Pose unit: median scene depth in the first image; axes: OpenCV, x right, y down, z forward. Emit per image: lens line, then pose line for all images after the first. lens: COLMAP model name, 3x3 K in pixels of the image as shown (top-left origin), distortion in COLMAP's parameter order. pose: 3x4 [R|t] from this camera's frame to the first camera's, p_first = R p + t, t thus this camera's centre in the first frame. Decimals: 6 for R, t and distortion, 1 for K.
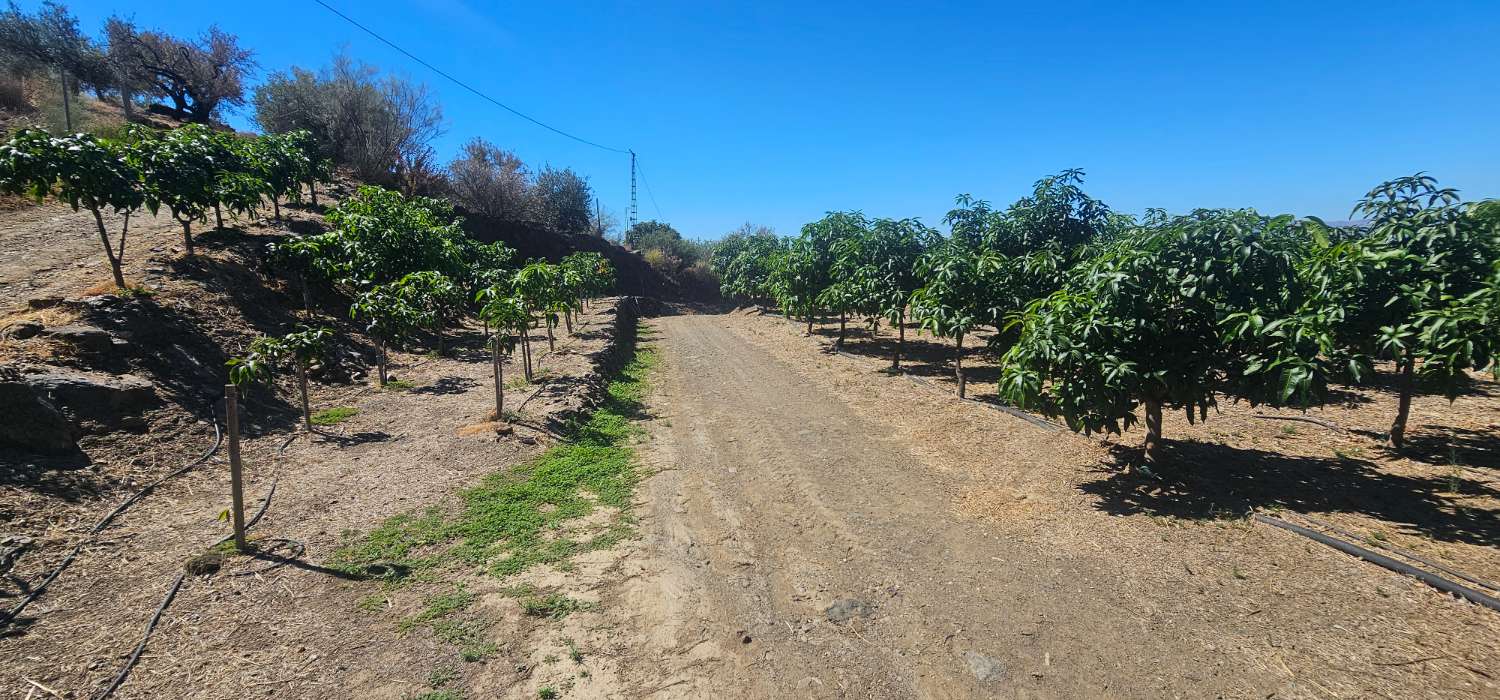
lens RADIAL K [[614.7, 0, 753.3], [0, 614.7, 355.5], [0, 0, 1]] dist [-0.003725, 0.000239]
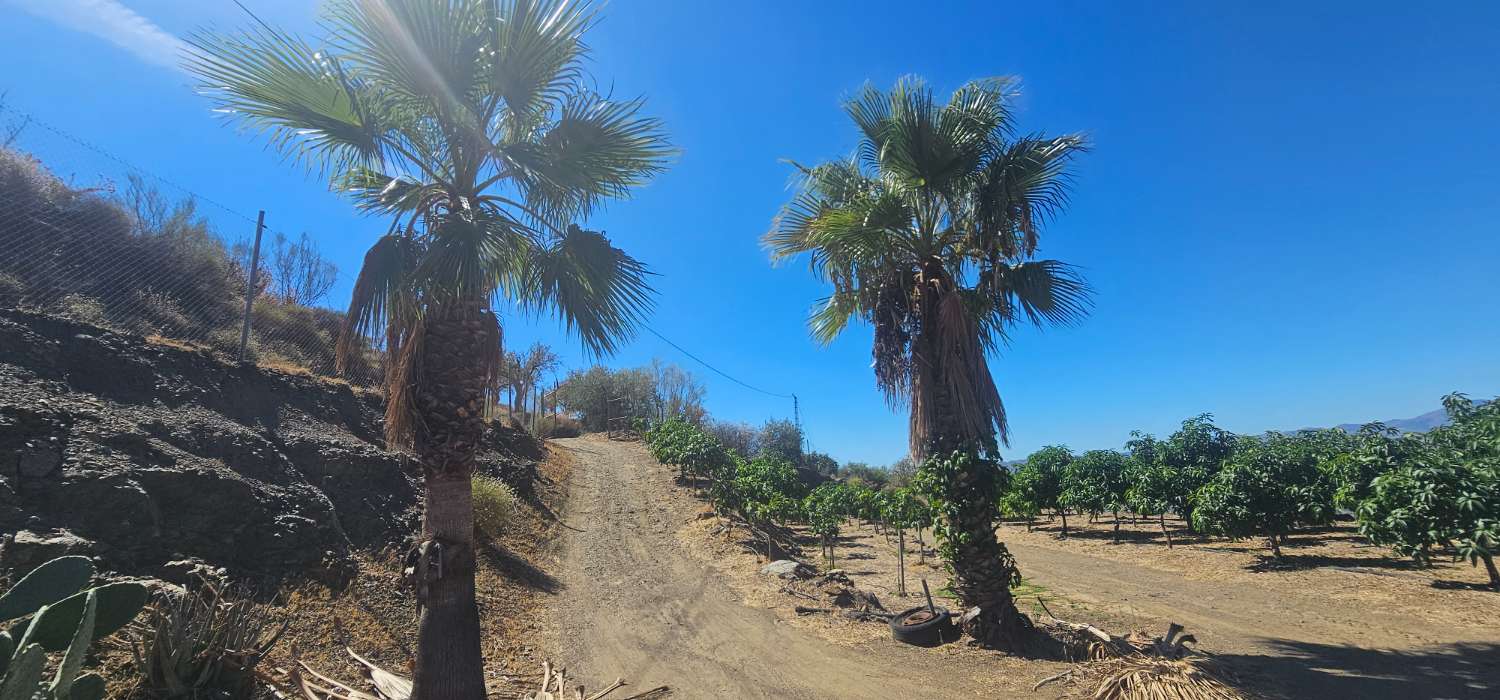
lens RADIAL K [[614.7, 0, 753.3], [0, 614.7, 355.5], [0, 0, 1]] dist [-0.003725, 0.000239]
pose [[0.980137, -0.091732, -0.175829, -0.397659], [0.023213, 0.933567, -0.357650, 0.125259], [0.196956, 0.346465, 0.917154, -0.876658]]
